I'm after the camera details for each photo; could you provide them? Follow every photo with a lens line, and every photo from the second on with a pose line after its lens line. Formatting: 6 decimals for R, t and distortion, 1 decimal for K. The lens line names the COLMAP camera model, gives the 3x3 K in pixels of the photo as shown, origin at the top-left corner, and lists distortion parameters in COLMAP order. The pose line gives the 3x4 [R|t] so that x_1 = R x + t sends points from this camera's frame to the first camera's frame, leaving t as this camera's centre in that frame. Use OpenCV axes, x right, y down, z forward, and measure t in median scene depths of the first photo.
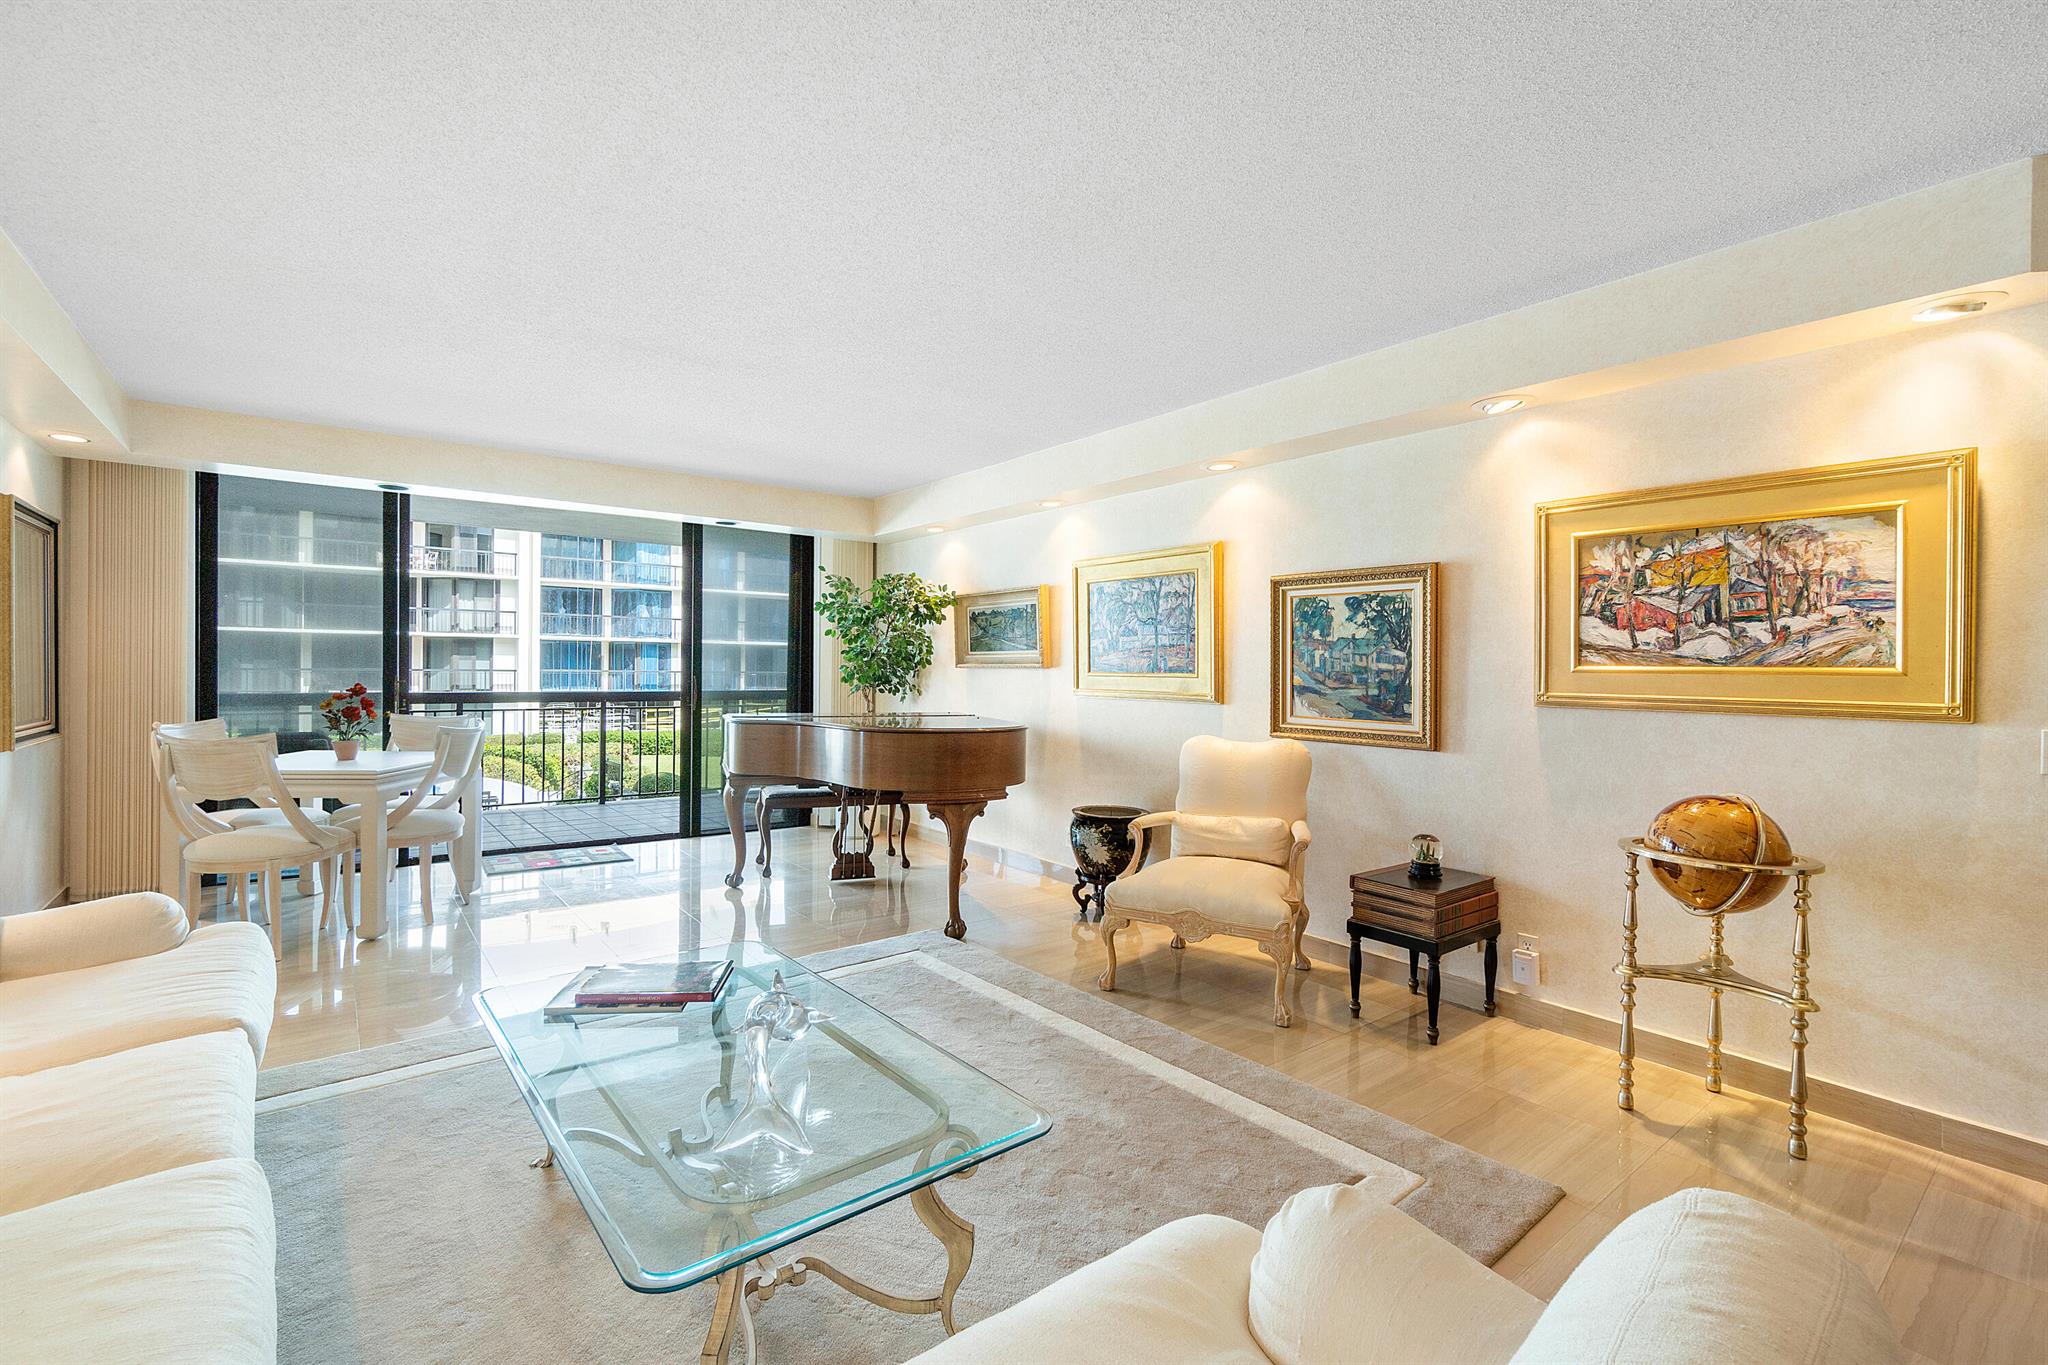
lens RADIAL K [[906.1, 0, 1016.8], [0, 906.1, 681.1], [0, 0, 1]] dist [-0.005460, 0.003360]
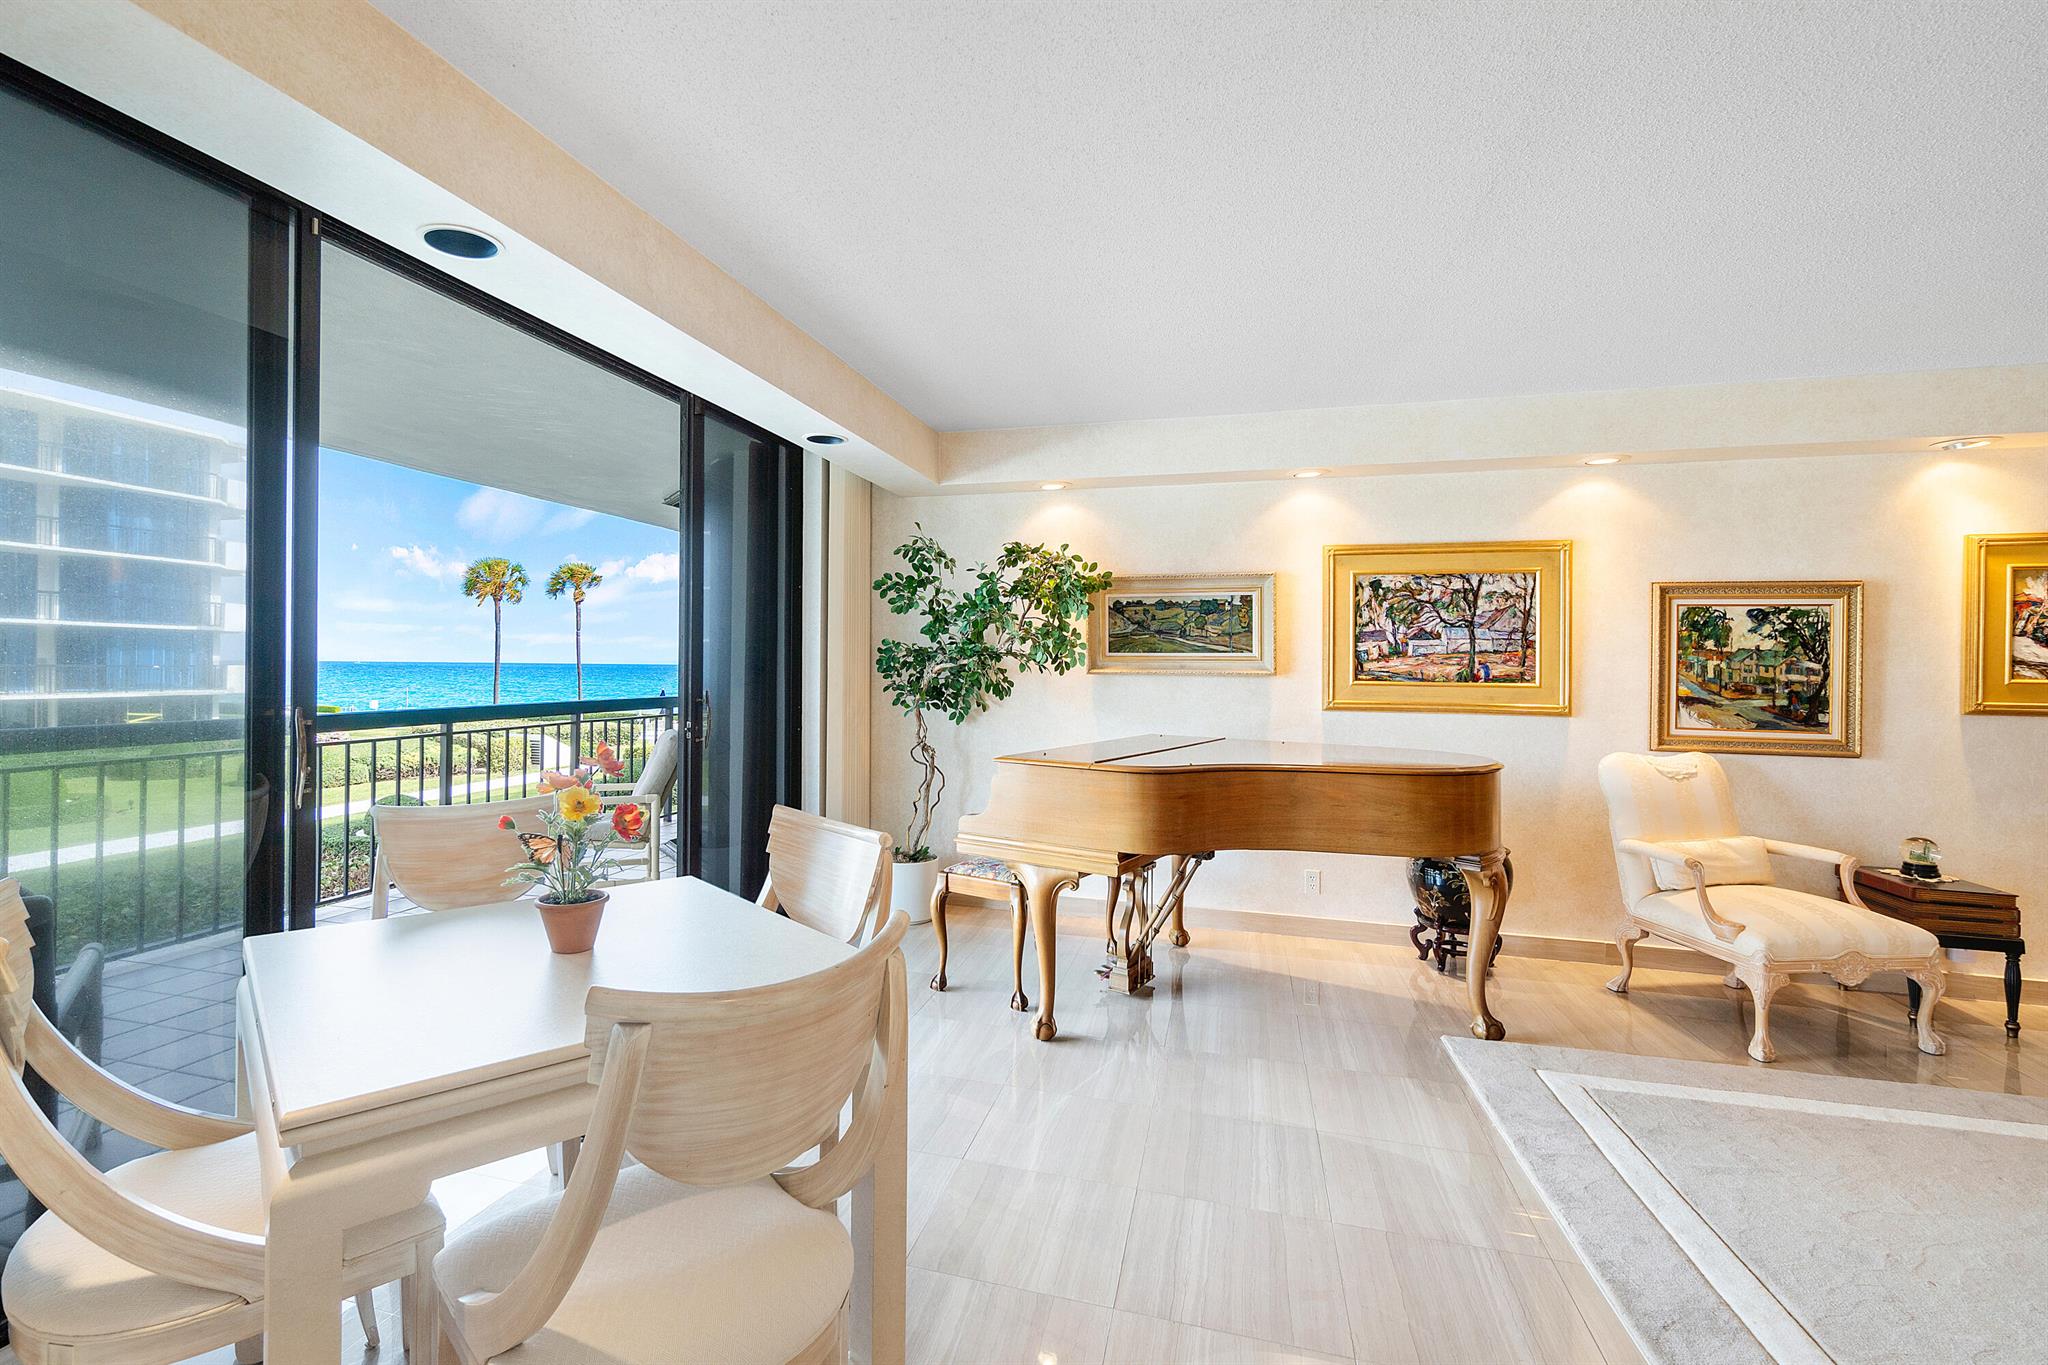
lens RADIAL K [[952.0, 0, 959.6], [0, 952.0, 652.3], [0, 0, 1]] dist [-0.000557, 0.001676]
pose [[0.805860, 0.001990, 0.592103, -1.023209], [0.006204, 0.999911, -0.011803, -0.038965], [-0.592074, 0.013185, 0.805776, 0.703022]]
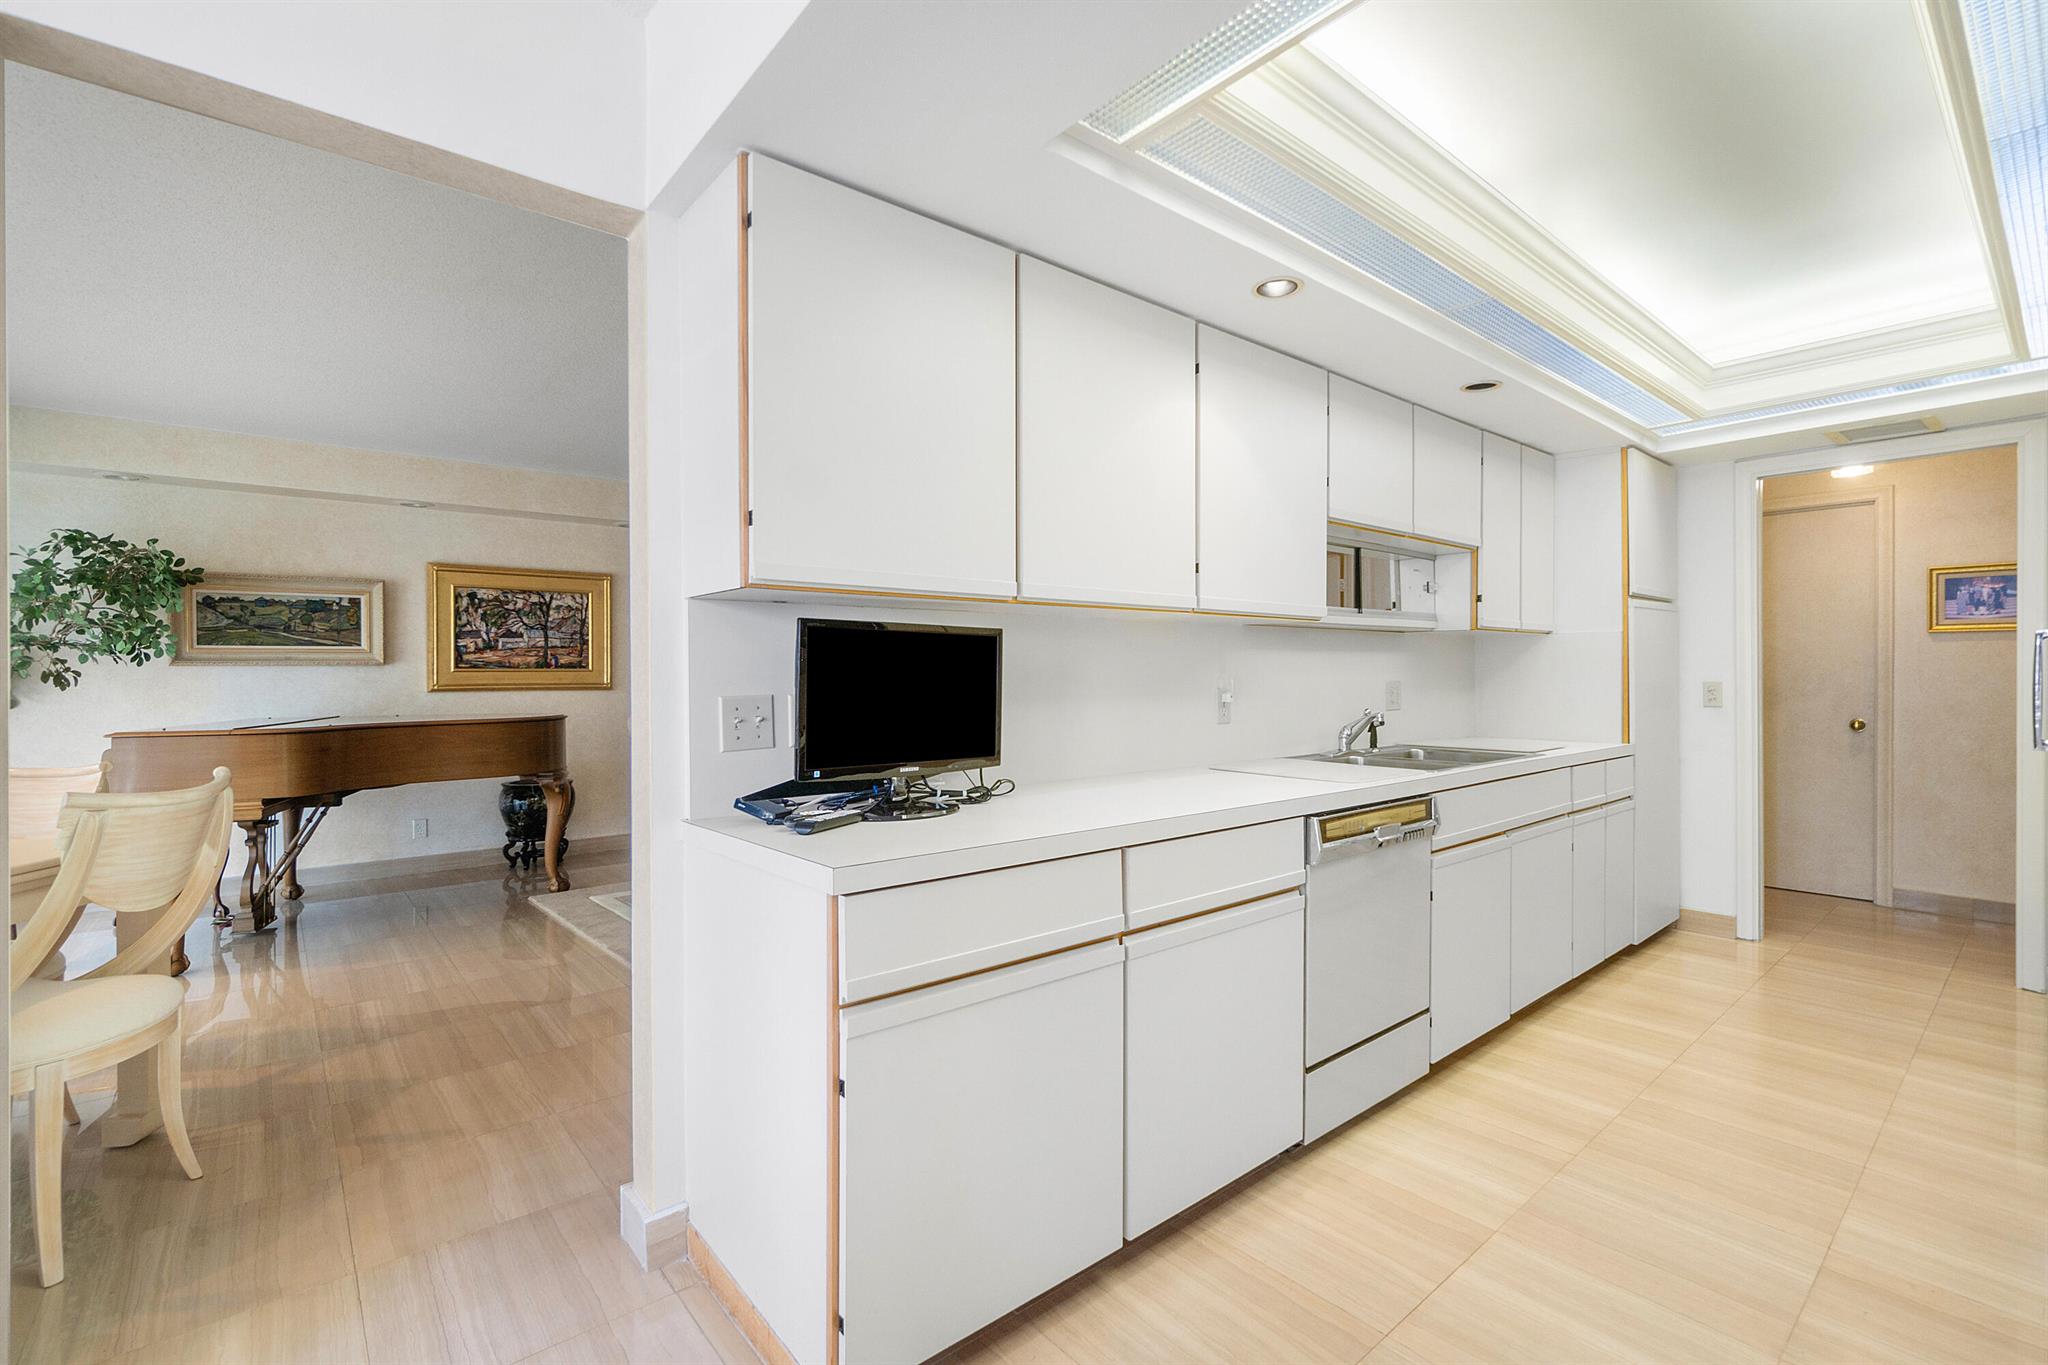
lens RADIAL K [[906.1, 0, 1045.0], [0, 906.1, 668.0], [0, 0, 1]] dist [-0.005460, 0.003360]
pose [[-0.064654, -0.002378, 0.997905, -1.458036], [0.018423, 0.999824, 0.003577, -0.001985], [-0.997738, 0.018615, -0.064599, 0.505287]]
